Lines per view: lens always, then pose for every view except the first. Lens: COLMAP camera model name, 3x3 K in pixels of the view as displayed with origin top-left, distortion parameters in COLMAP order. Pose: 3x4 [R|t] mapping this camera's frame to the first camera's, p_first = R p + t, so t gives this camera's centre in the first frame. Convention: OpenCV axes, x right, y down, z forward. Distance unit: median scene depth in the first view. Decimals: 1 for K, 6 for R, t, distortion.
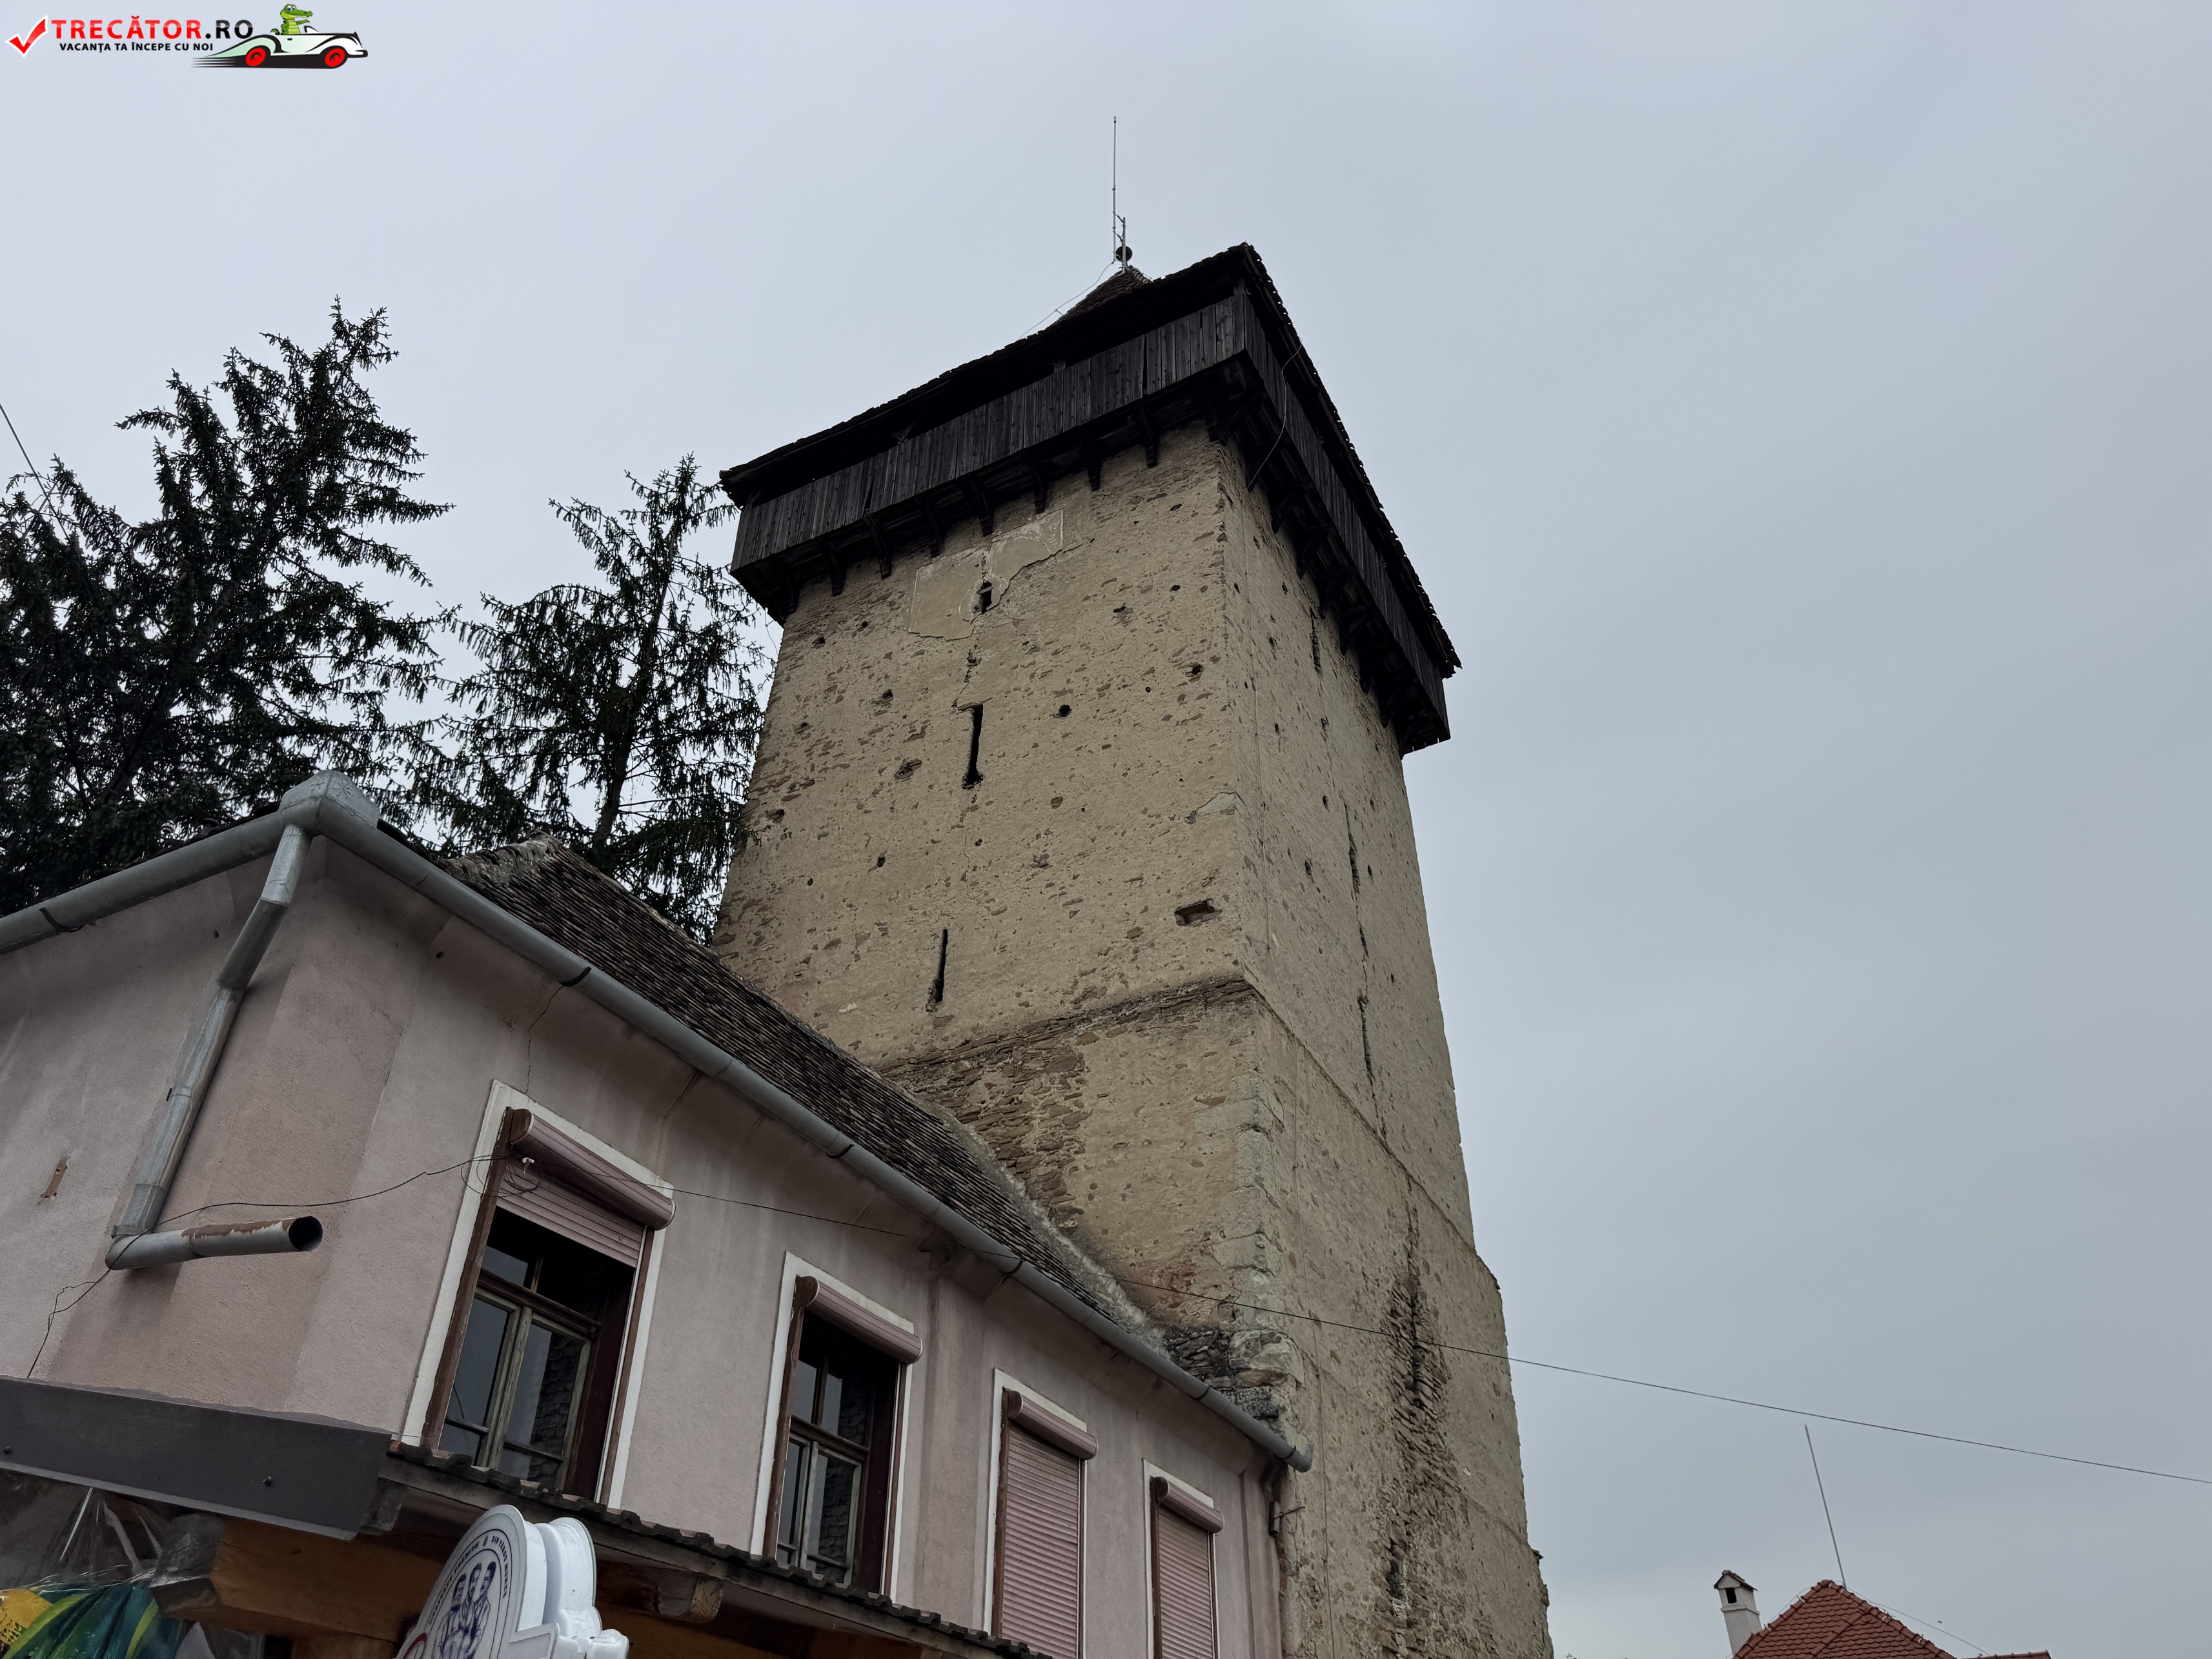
lens RADIAL K [[1495.5, 0, 1100.5], [0, 1495.5, 842.0], [0, 0, 1]] dist [0.120088, -0.181577]
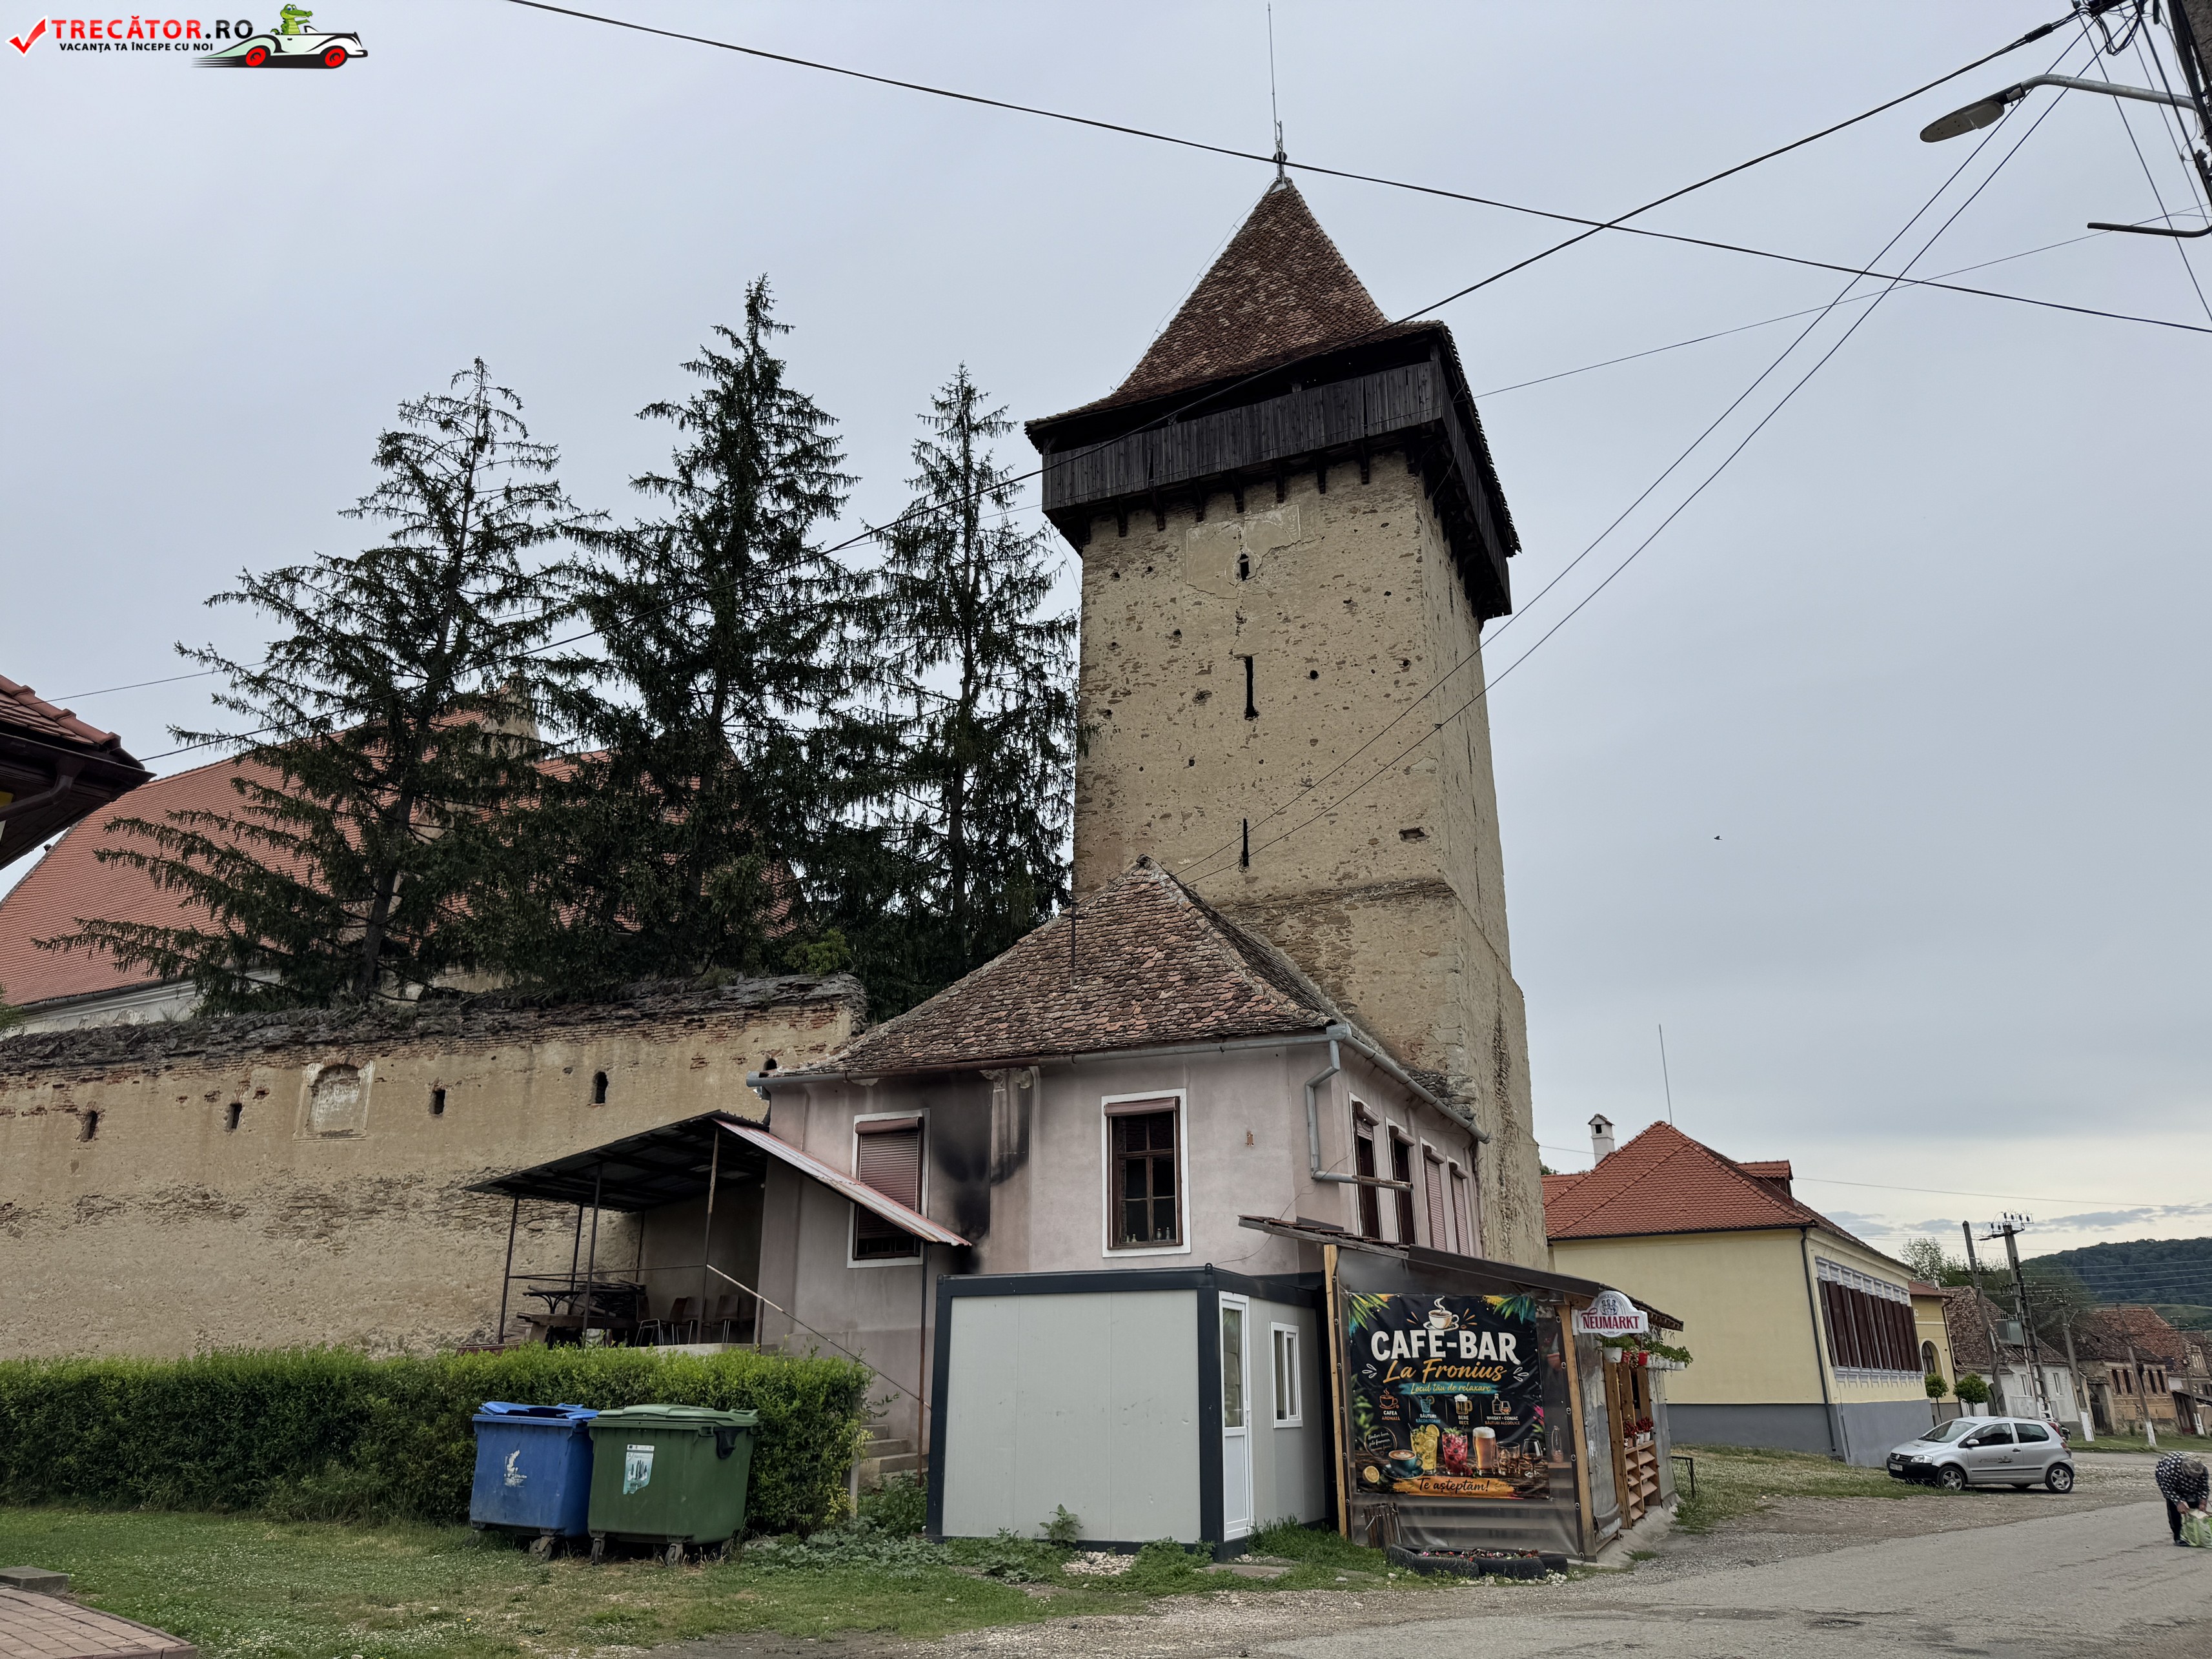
lens RADIAL K [[1495.5, 0, 1100.5], [0, 1495.5, 842.0], [0, 0, 1]] dist [0.120088, -0.181577]
pose [[0.995742, 0.014357, 0.091062, -0.379339], [-0.042550, 0.947858, 0.315840, -0.399586], [-0.081779, -0.318369, 0.944433, -0.523500]]
